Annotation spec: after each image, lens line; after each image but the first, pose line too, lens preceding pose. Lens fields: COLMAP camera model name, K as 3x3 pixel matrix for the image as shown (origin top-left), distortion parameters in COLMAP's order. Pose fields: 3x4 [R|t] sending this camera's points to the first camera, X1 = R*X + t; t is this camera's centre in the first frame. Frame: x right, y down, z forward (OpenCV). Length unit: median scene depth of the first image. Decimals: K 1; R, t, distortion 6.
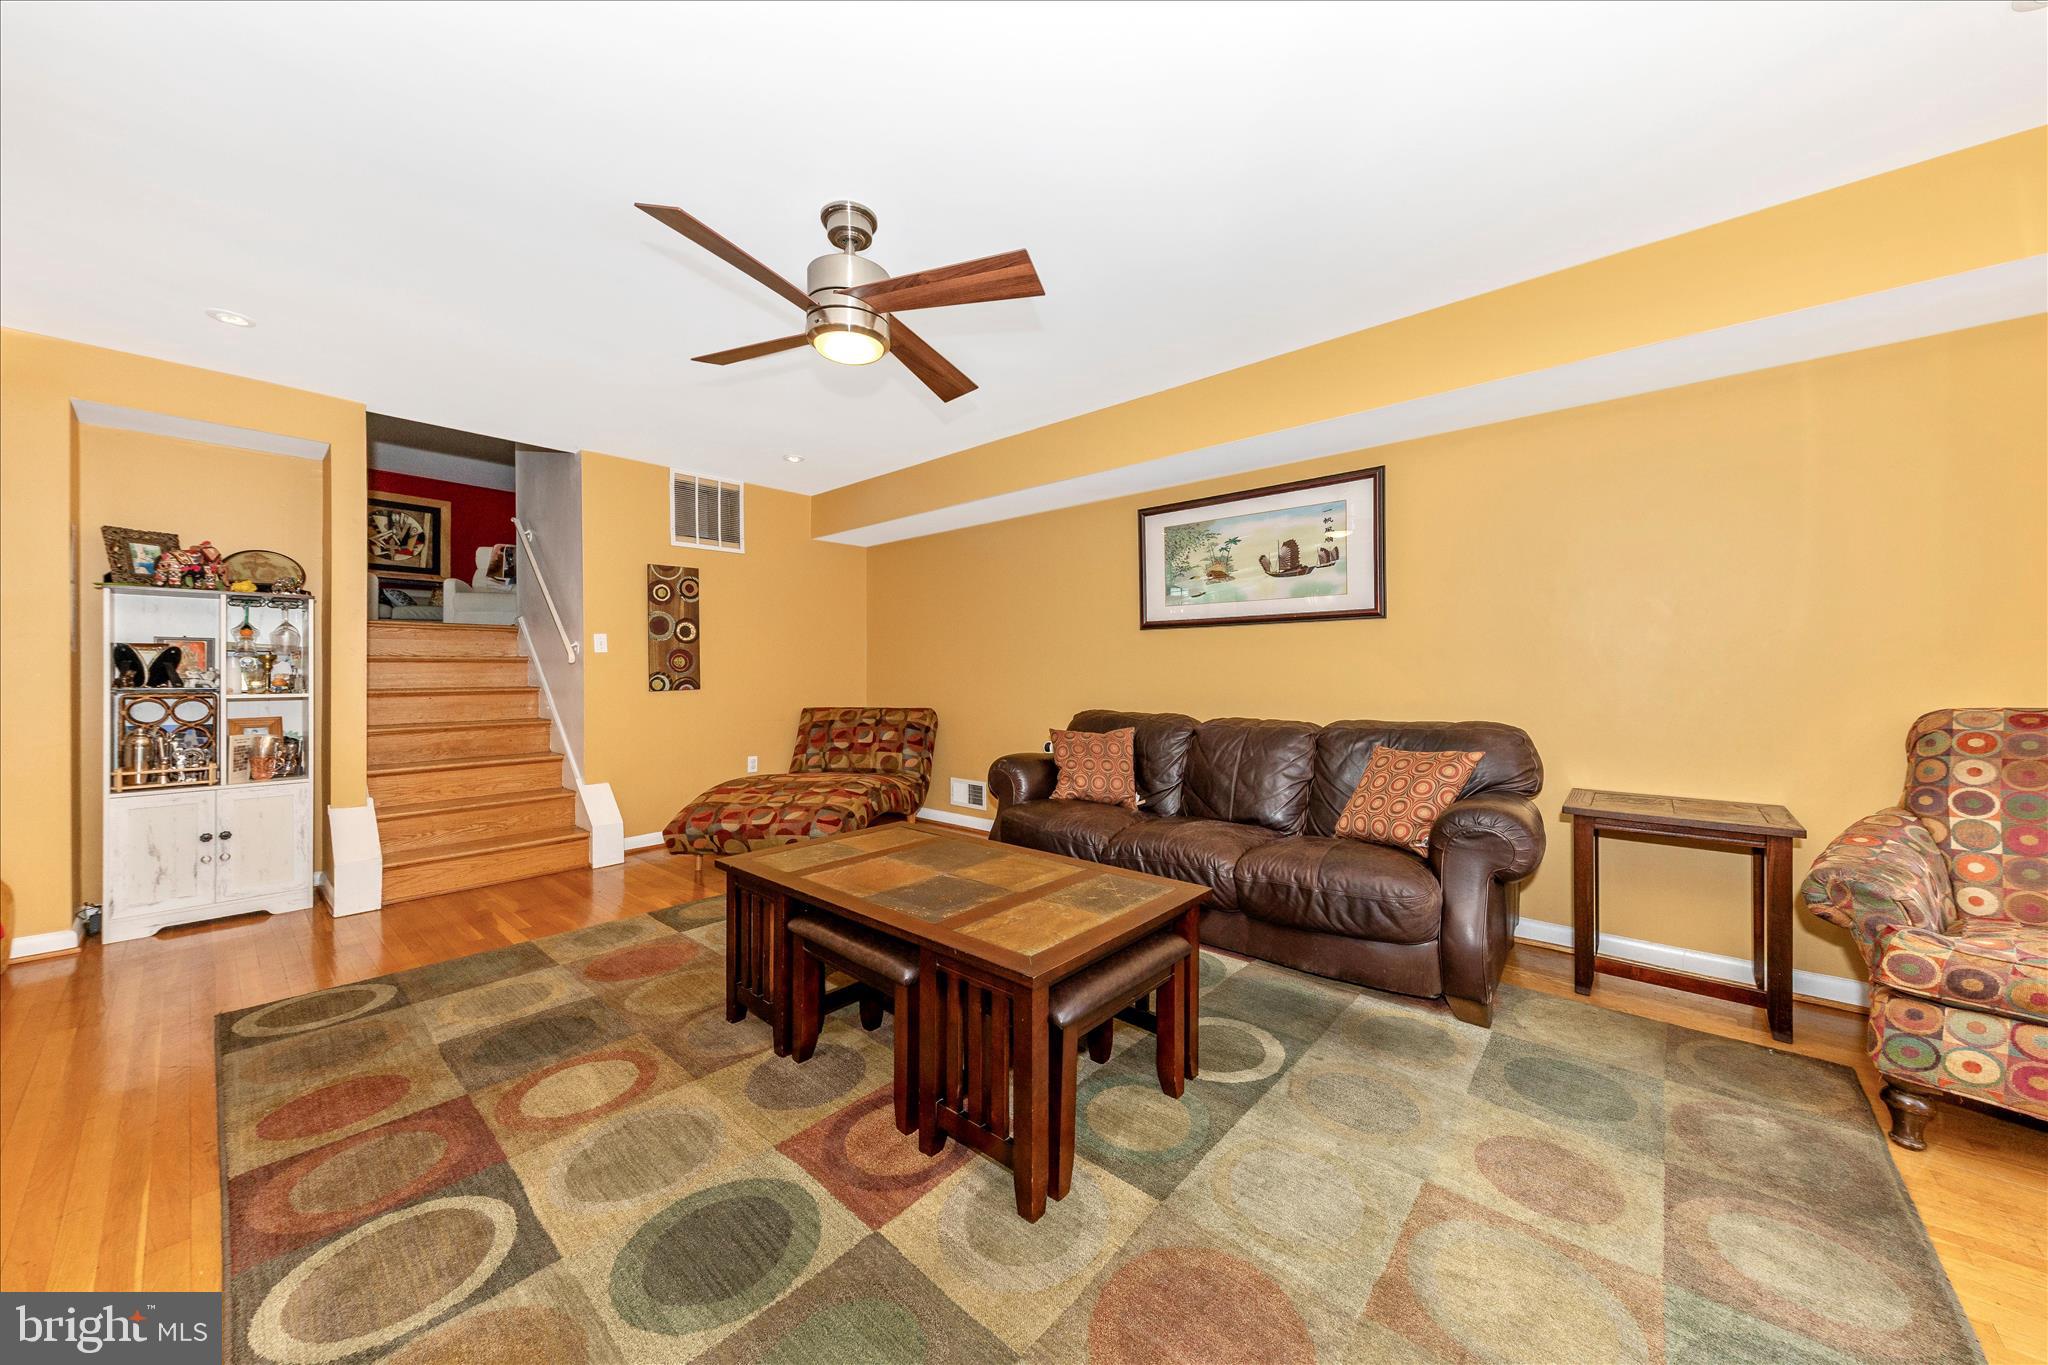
lens RADIAL K [[716.8, 0, 1005.4], [0, 716.8, 671.9], [0, 0, 1]] dist [0.001236, -0.000037]
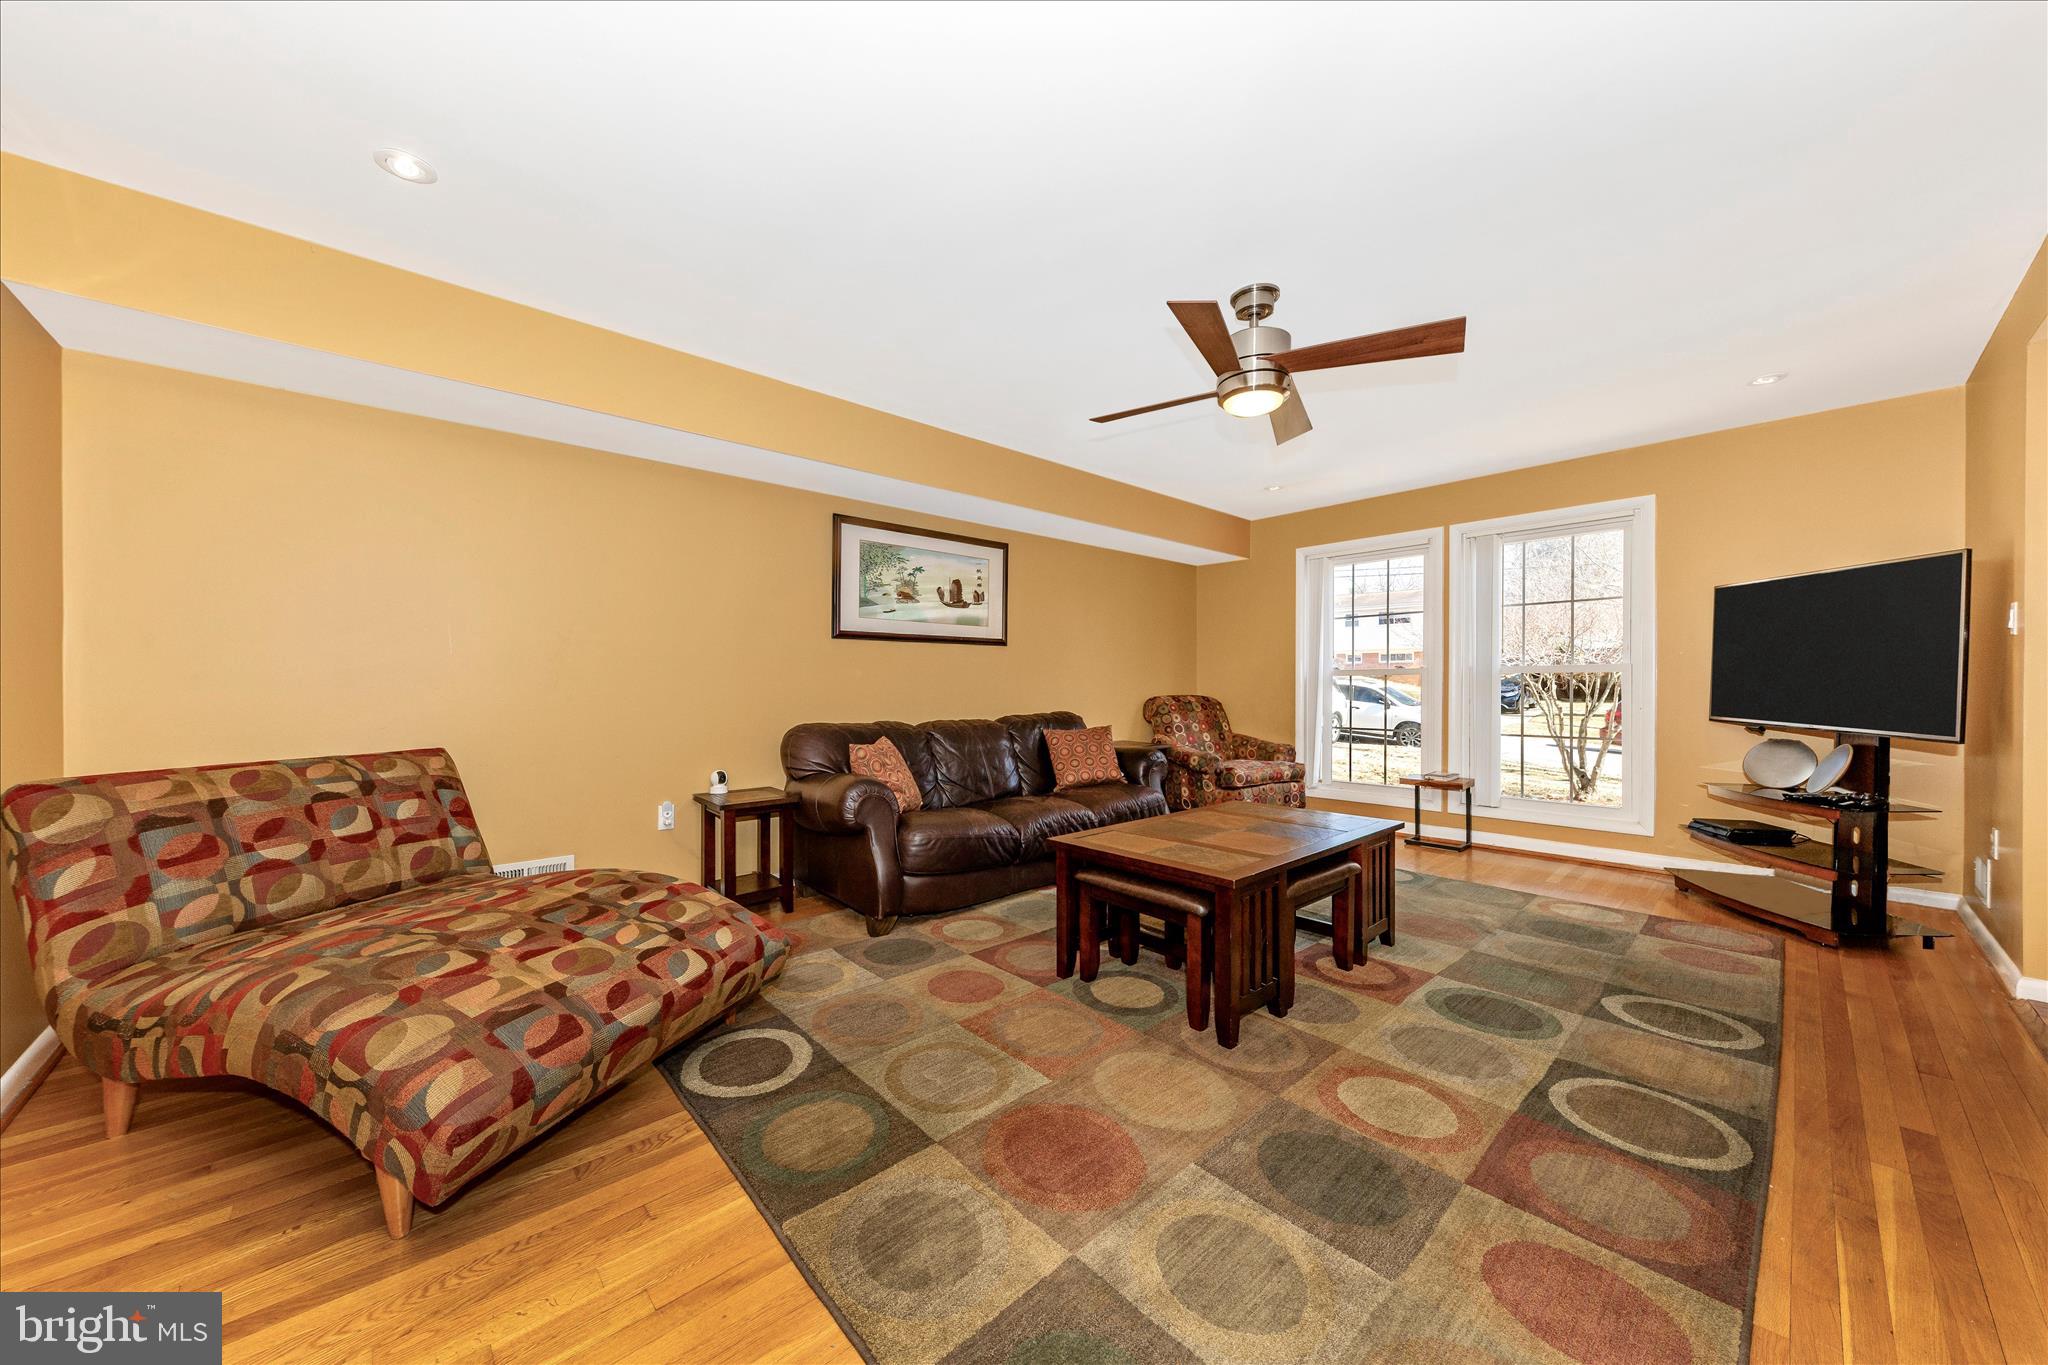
lens RADIAL K [[716.8, 0, 1013.1], [0, 716.8, 686.6], [0, 0, 1]] dist [0.001236, -0.000037]
pose [[0.105097, -0.001045, 0.994461, -0.807760], [0.003358, 0.999994, 0.000696, 0.007535], [-0.994456, 0.003266, 0.105100, 0.709960]]
